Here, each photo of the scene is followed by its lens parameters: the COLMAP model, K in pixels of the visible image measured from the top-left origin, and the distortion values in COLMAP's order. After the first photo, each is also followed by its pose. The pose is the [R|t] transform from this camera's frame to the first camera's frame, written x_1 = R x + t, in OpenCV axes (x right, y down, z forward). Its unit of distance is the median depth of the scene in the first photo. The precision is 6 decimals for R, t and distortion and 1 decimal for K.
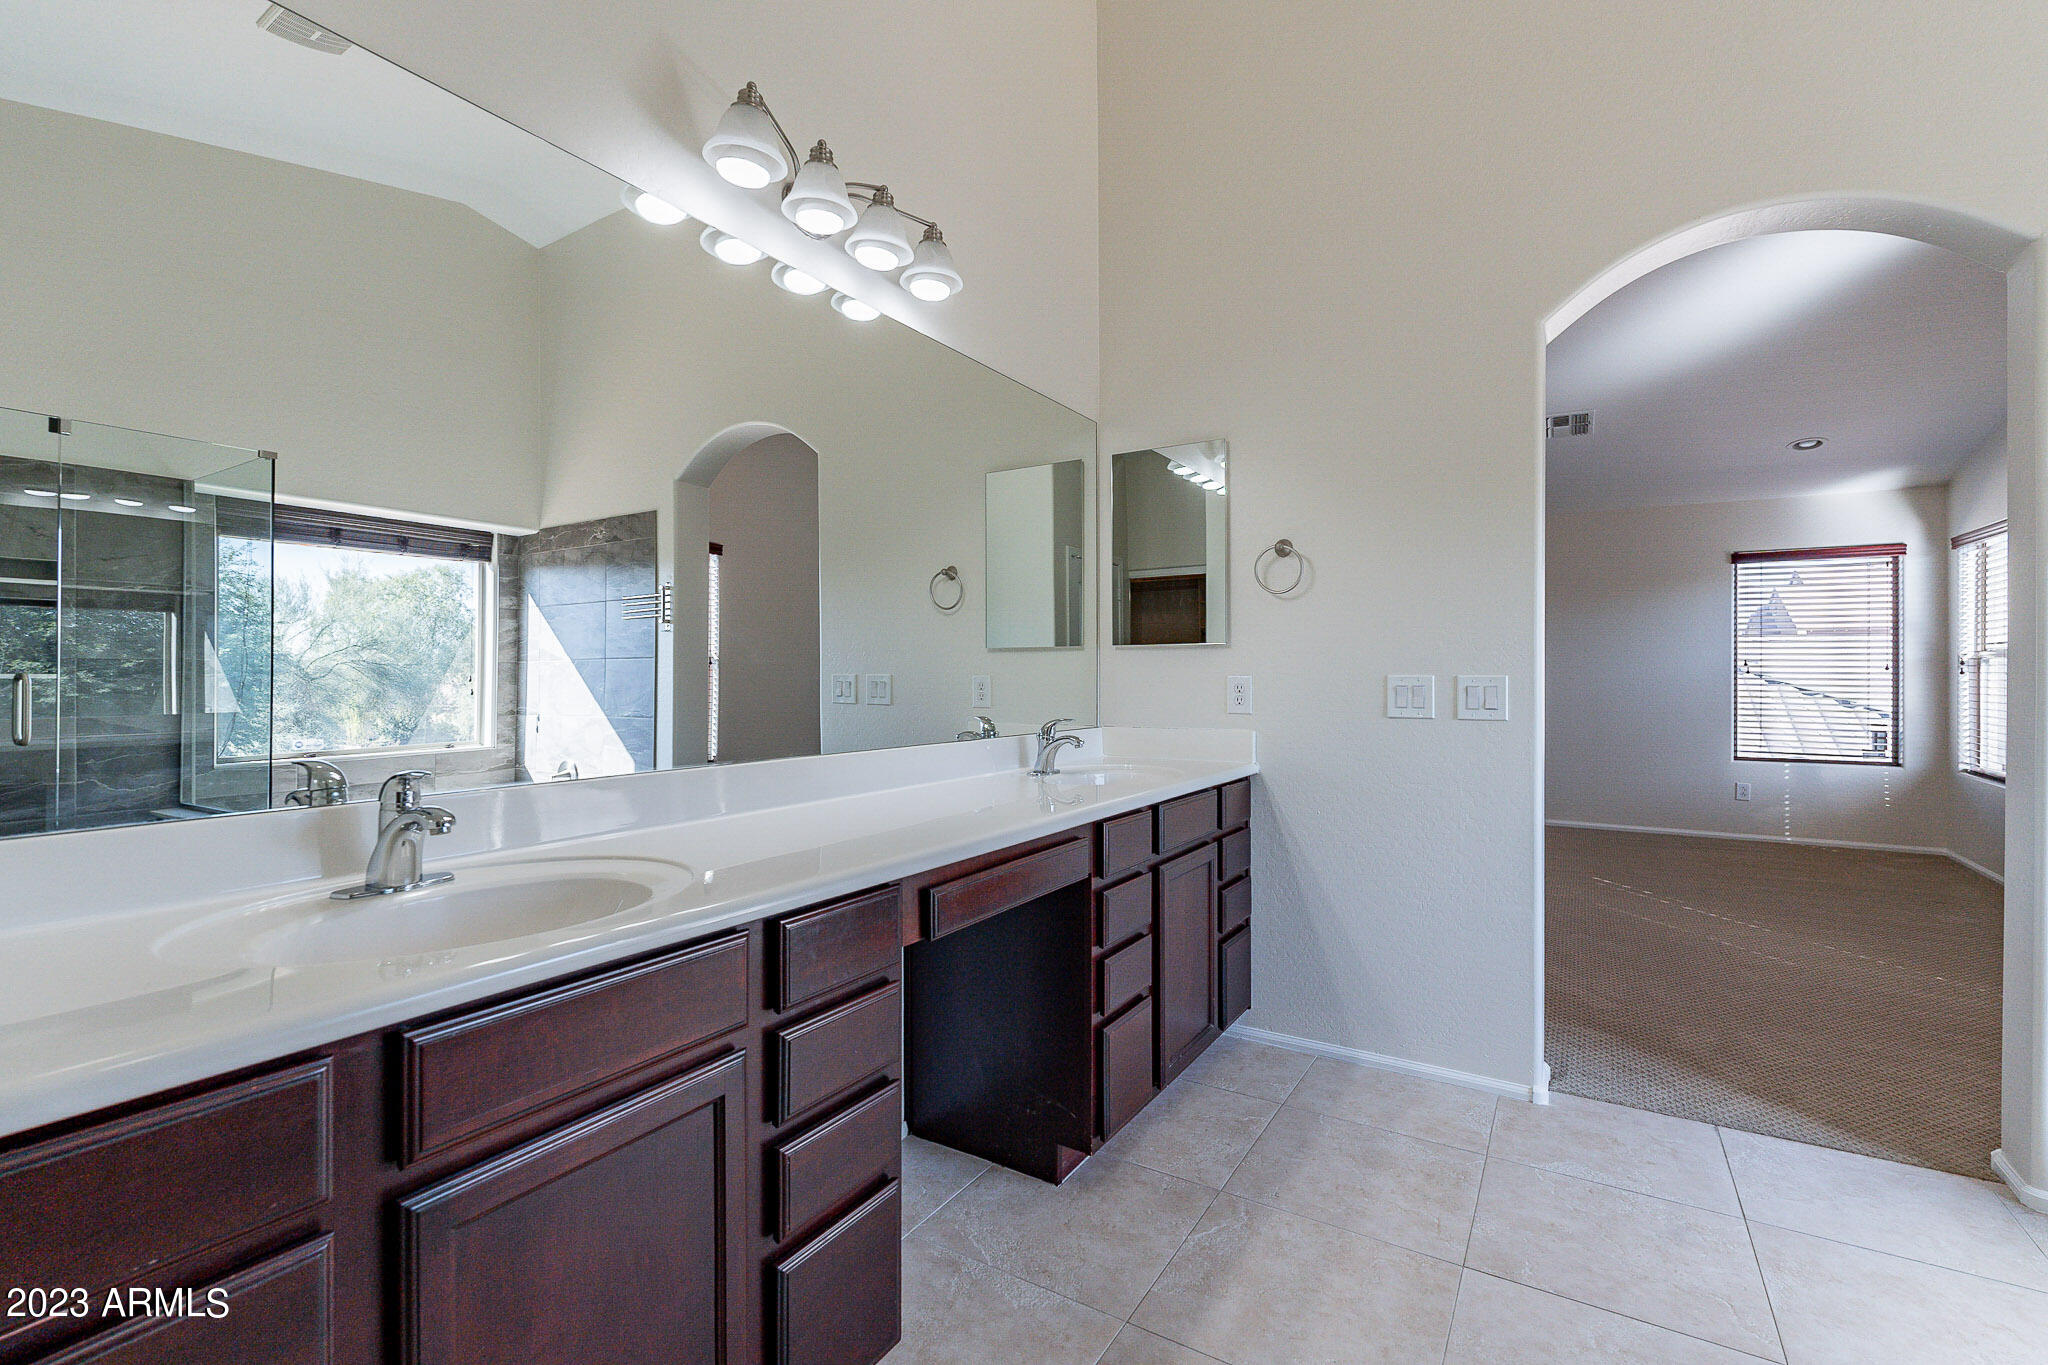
lens RADIAL K [[947.2, 0, 1024.0], [0, 947.2, 682.5], [0, 0, 1]] dist [-0.003002, -0.000481]
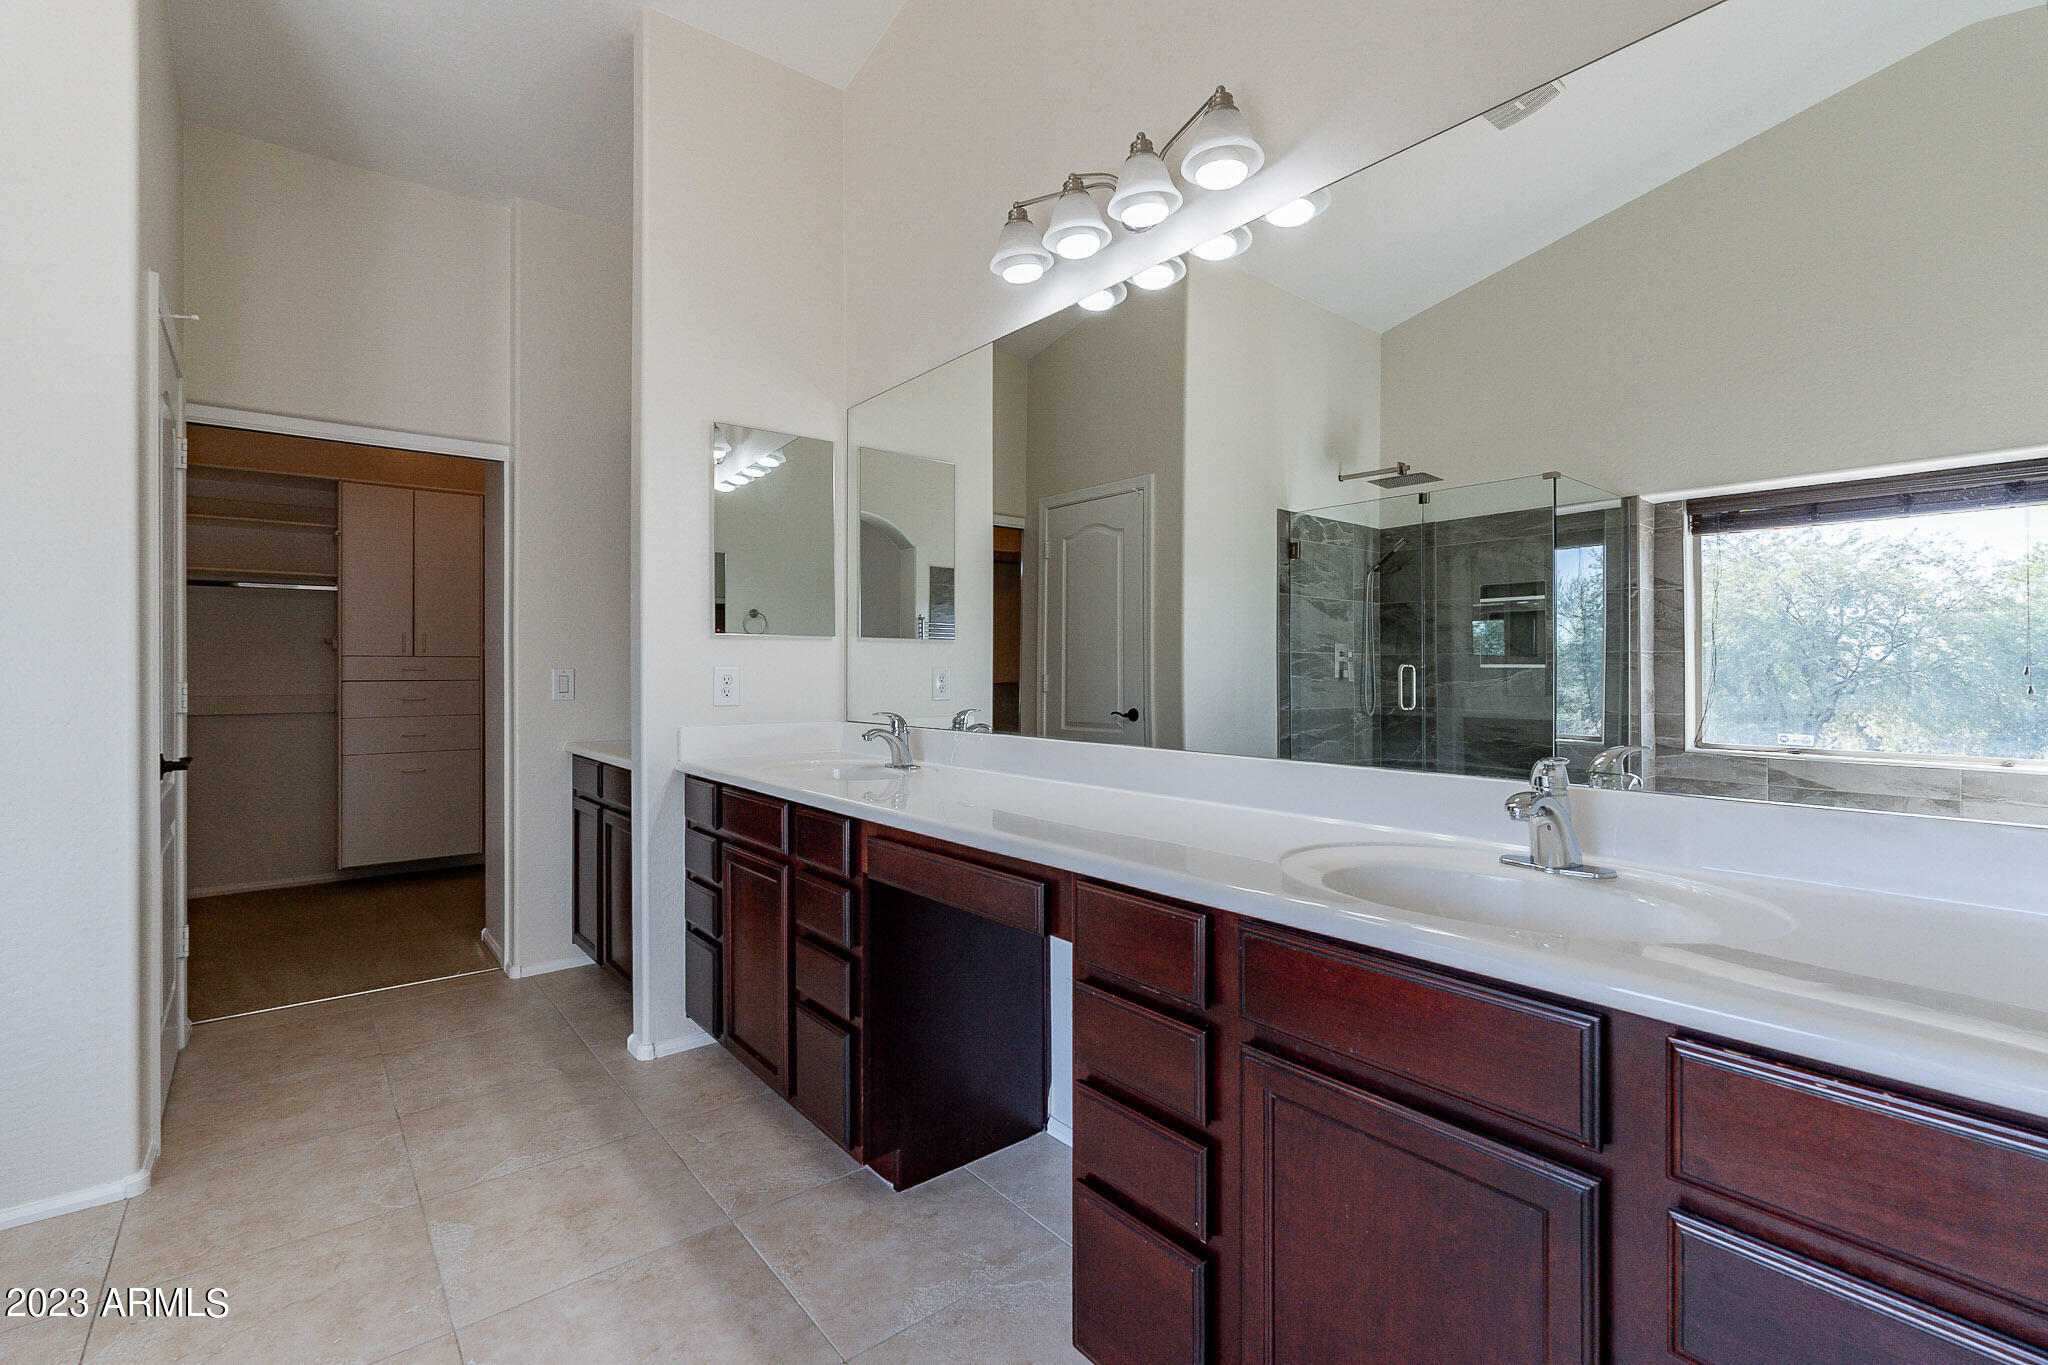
lens RADIAL K [[899.7, 0, 1018.5], [0, 899.7, 672.1], [0, 0, 1]] dist [-0.001273, -0.000006]
pose [[-0.313957, 0.002128, -0.949435, 0.676271], [-0.001125, 0.999996, 0.002613, -0.002626], [0.949436, 0.001888, -0.313954, 1.089760]]
